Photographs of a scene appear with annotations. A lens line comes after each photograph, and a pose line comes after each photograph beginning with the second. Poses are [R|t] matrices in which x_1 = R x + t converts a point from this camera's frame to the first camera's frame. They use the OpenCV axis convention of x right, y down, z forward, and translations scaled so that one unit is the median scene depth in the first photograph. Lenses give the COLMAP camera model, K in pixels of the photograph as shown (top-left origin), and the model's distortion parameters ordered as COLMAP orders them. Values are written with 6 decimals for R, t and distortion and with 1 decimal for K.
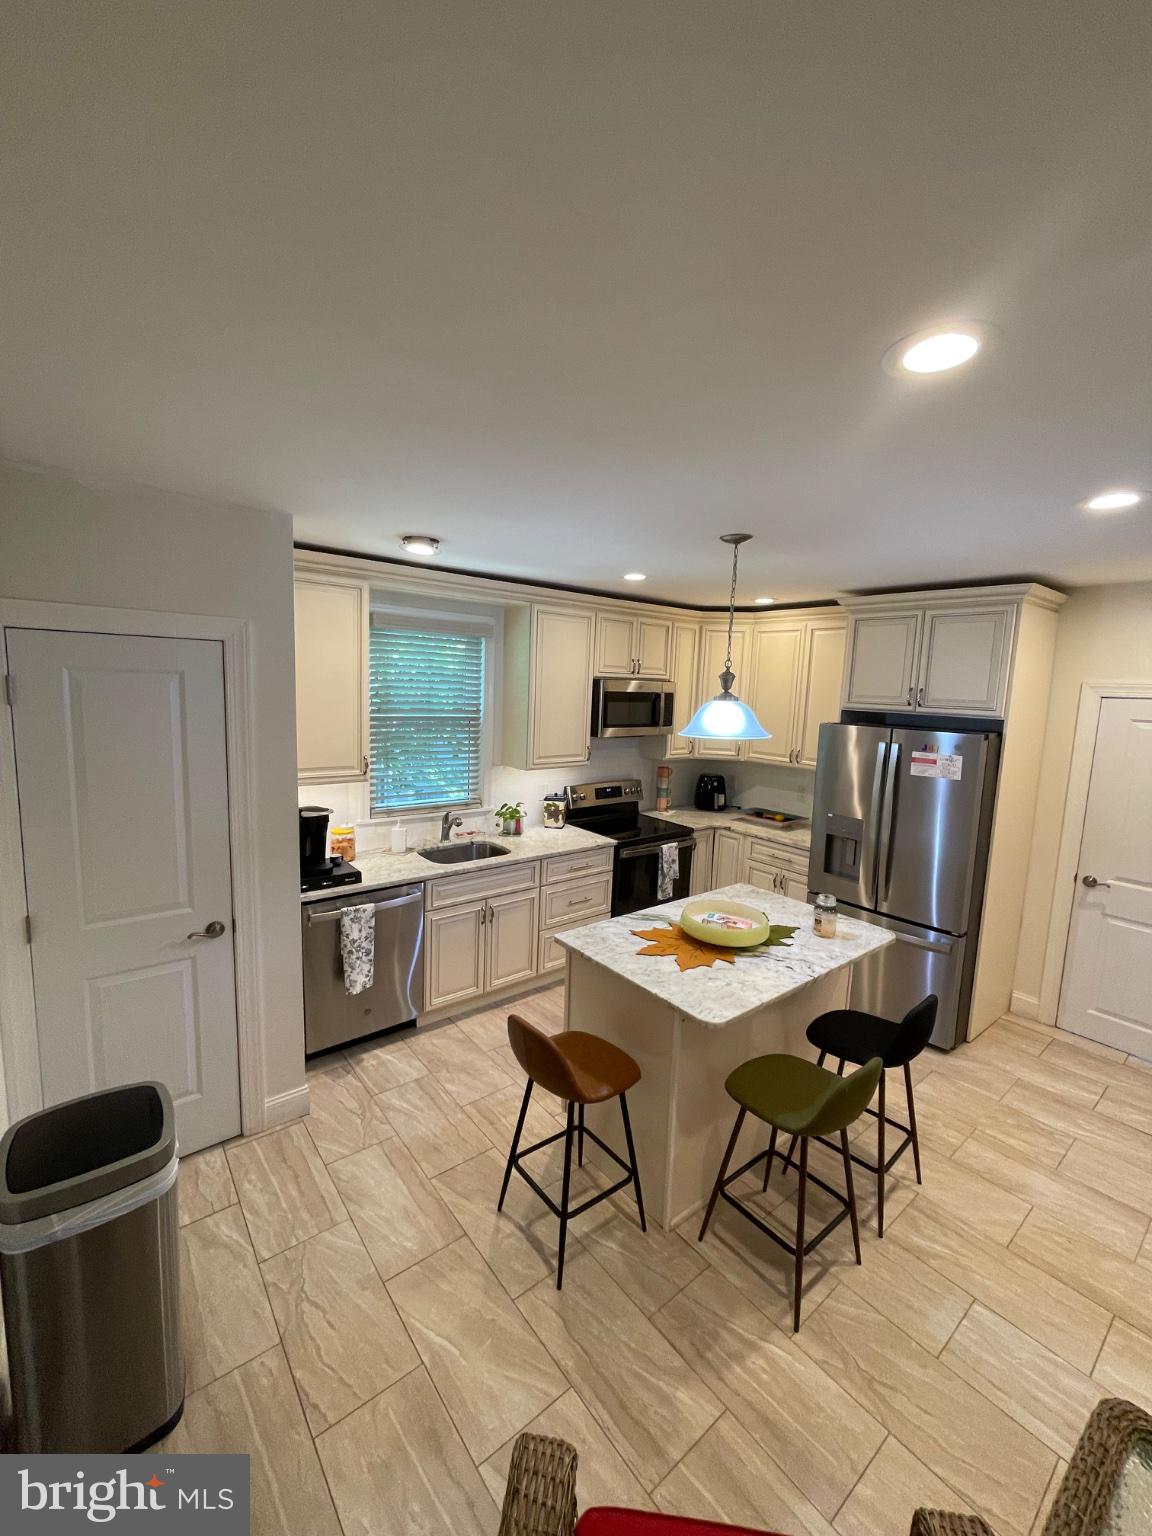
lens RADIAL K [[619.2, 0, 574.3], [0, 619.2, 764.1], [0, 0, 1]] dist [-0.007912, -0.000686]
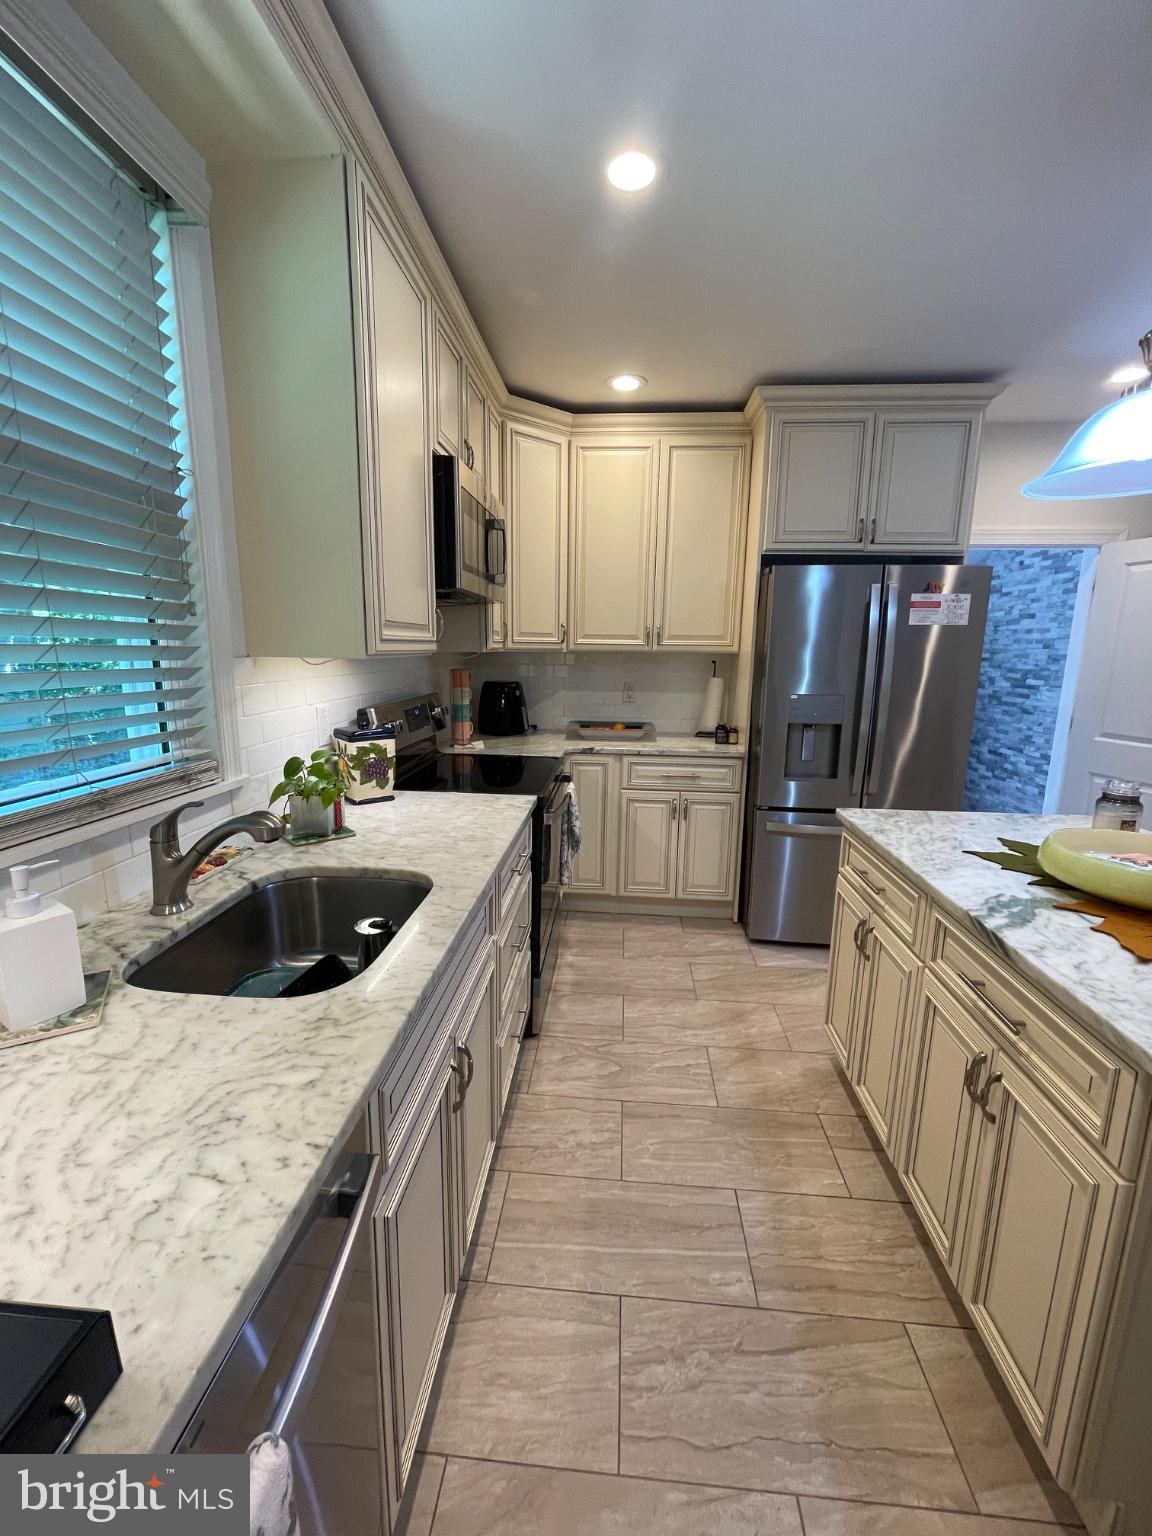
lens RADIAL K [[619.2, 0, 573.6], [0, 619.2, 764.6], [0, 0, 1]] dist [-0.007912, -0.000686]
pose [[0.687883, -0.162239, 0.707457, -0.278141], [0.106970, 0.986715, 0.122270, 0.043921], [-0.717896, -0.008431, 0.696099, 0.671257]]
